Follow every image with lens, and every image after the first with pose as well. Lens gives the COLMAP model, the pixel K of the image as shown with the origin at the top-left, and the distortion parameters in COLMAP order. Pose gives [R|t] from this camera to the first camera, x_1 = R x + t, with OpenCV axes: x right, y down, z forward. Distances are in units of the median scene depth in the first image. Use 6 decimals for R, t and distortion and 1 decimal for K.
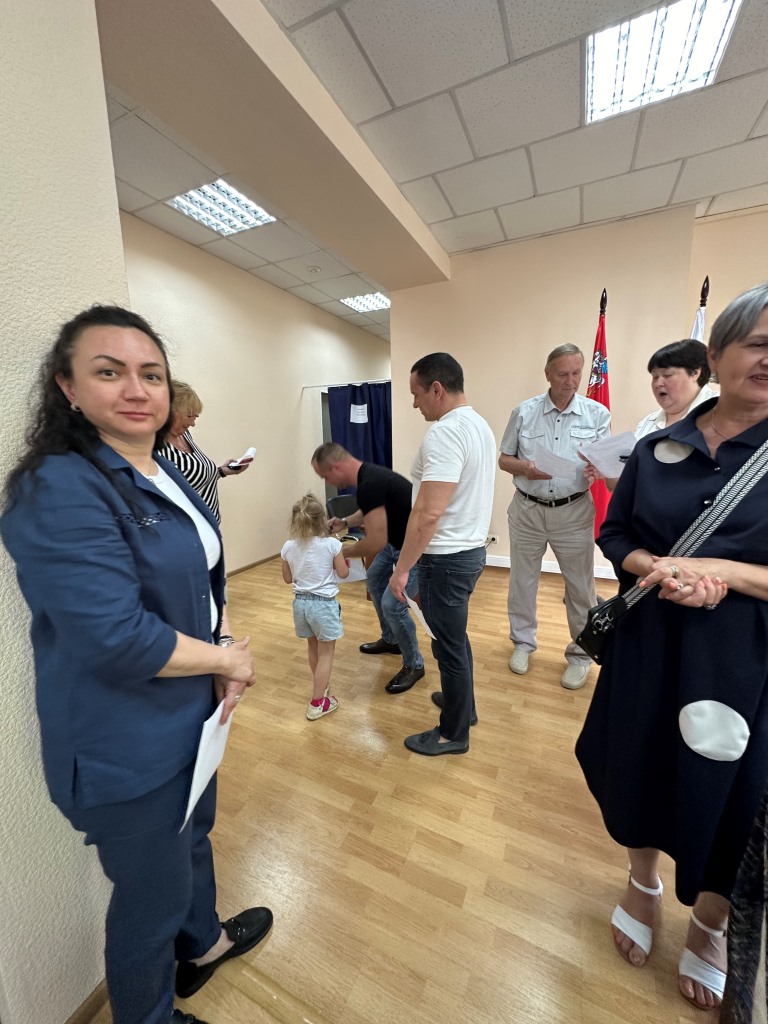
lens RADIAL K [[413.4, 0, 382.8], [0, 413.4, 513.3], [0, 0, 1]] dist [0.014372, -0.000973]
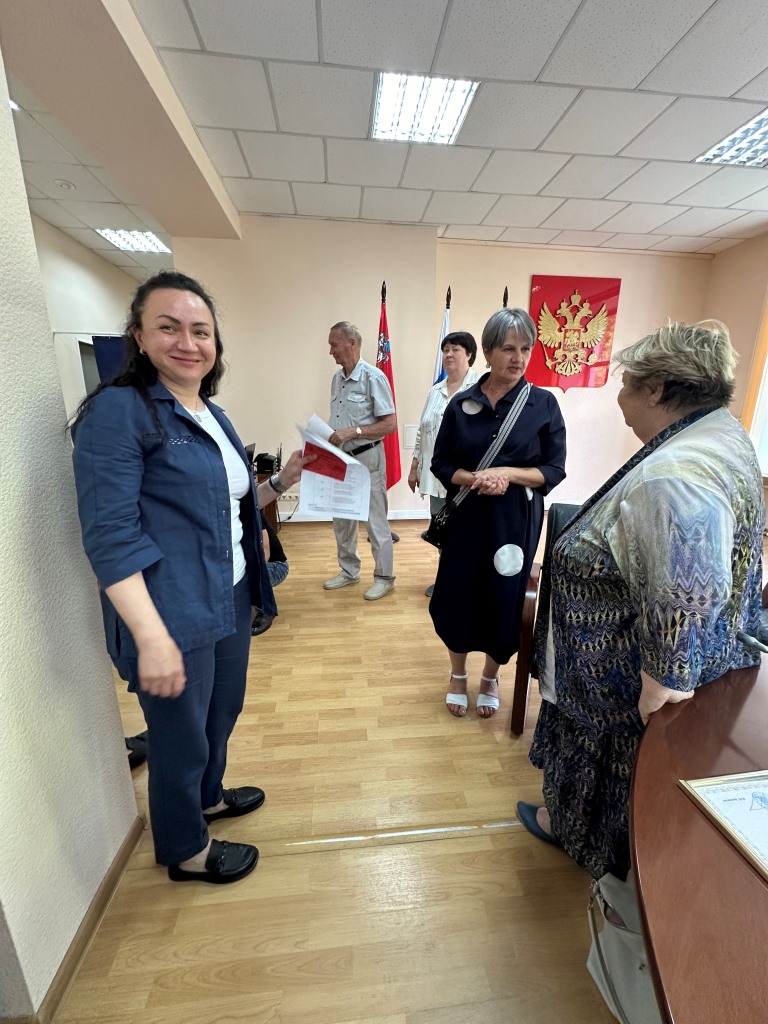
lens RADIAL K [[413.4, 0, 383.4], [0, 413.4, 517.2], [0, 0, 1]] dist [0.014372, -0.000973]
pose [[0.851878, -0.110790, 0.511888, -0.220338], [0.071931, 0.992858, 0.095182, 0.046969], [-0.518777, -0.044263, 0.853763, -0.096769]]
